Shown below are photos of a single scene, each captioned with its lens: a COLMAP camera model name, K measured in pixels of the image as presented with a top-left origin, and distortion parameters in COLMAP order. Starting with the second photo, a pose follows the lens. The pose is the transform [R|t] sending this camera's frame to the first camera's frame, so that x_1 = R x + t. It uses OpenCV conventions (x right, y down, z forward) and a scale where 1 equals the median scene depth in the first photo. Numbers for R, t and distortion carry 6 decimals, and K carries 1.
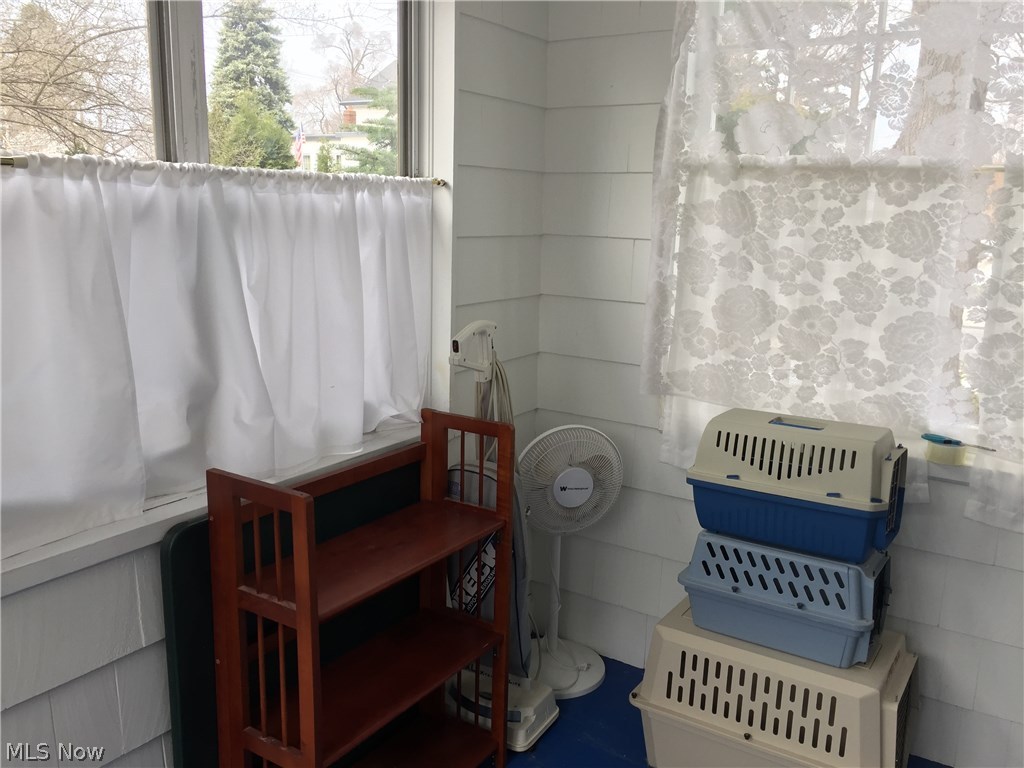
lens RADIAL K [[873.3, 0, 512.0], [0, 873.3, 384.0], [0, 0, 1]] dist [0.100079, -0.144007]
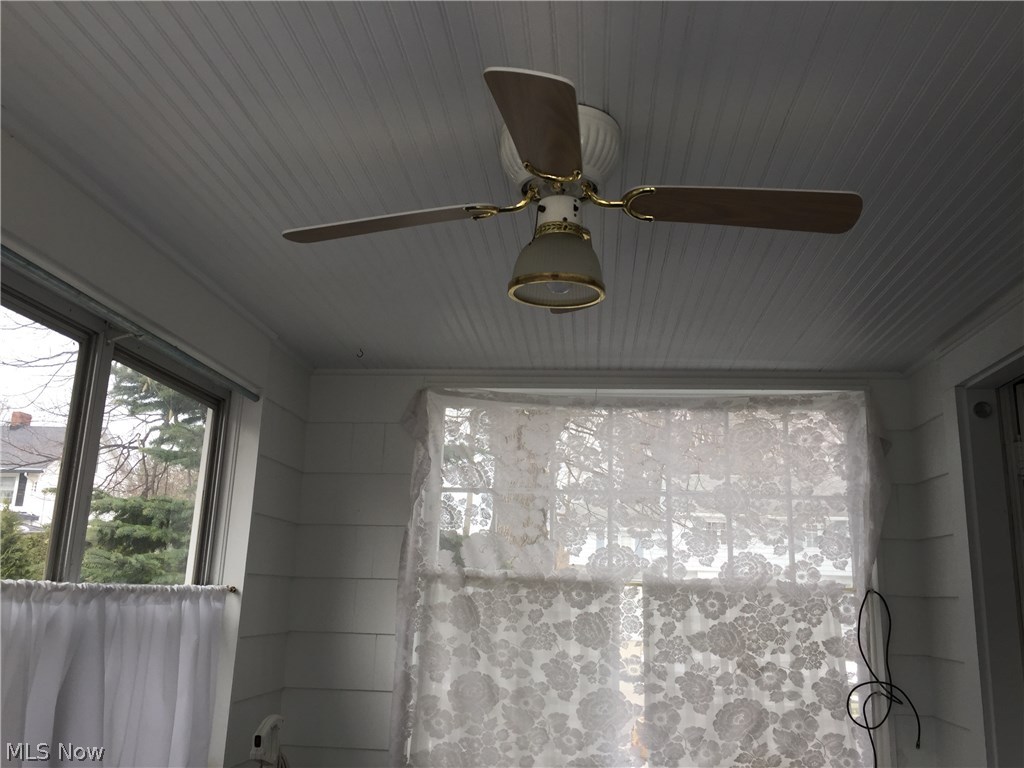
lens RADIAL K [[873.3, 0, 512.0], [0, 873.3, 384.0], [0, 0, 1]] dist [0.100079, -0.144007]
pose [[0.888712, 0.106835, 0.445843, -0.299720], [0.086399, 0.916018, -0.391723, 0.009435], [-0.450250, 0.386650, 0.804846, -0.201141]]
